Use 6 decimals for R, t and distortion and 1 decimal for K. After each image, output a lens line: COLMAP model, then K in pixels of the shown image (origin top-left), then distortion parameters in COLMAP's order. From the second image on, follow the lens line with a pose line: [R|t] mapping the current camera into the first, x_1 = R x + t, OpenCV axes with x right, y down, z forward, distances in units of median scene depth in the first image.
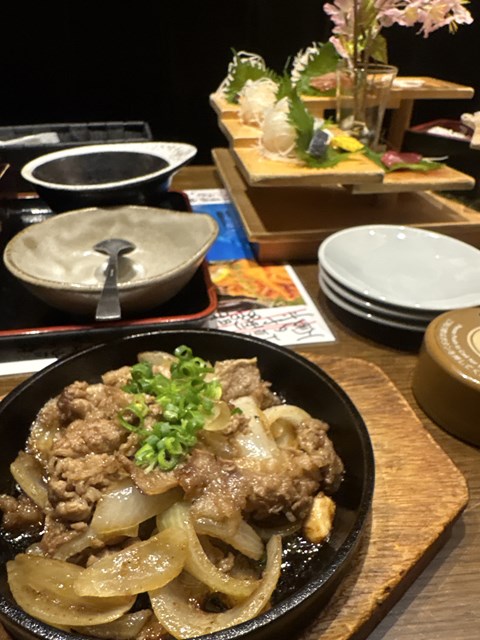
lens RADIAL K [[486.9, 0, 242.3], [0, 486.9, 321.6], [0, 0, 1]] dist [-0.001086, -0.003467]
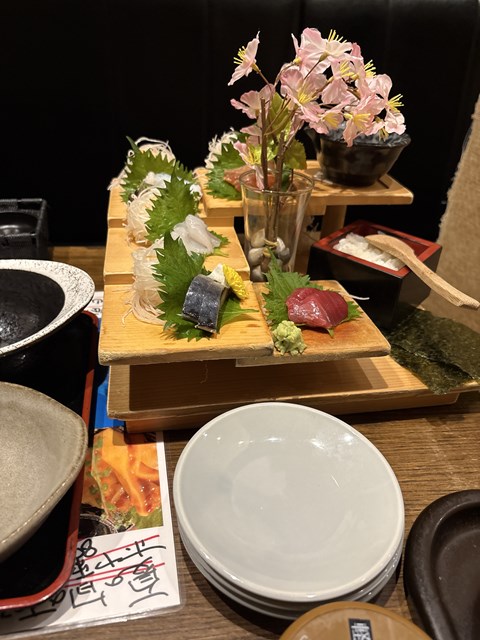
lens RADIAL K [[486.9, 0, 237.6], [0, 486.9, 318.2], [0, 0, 1]] dist [-0.001086, -0.003467]
pose [[0.999440, 0.026451, 0.020477, 0.174732], [-0.026603, 0.999621, 0.007149, -0.288055], [-0.020280, -0.007690, 0.999765, 0.172815]]
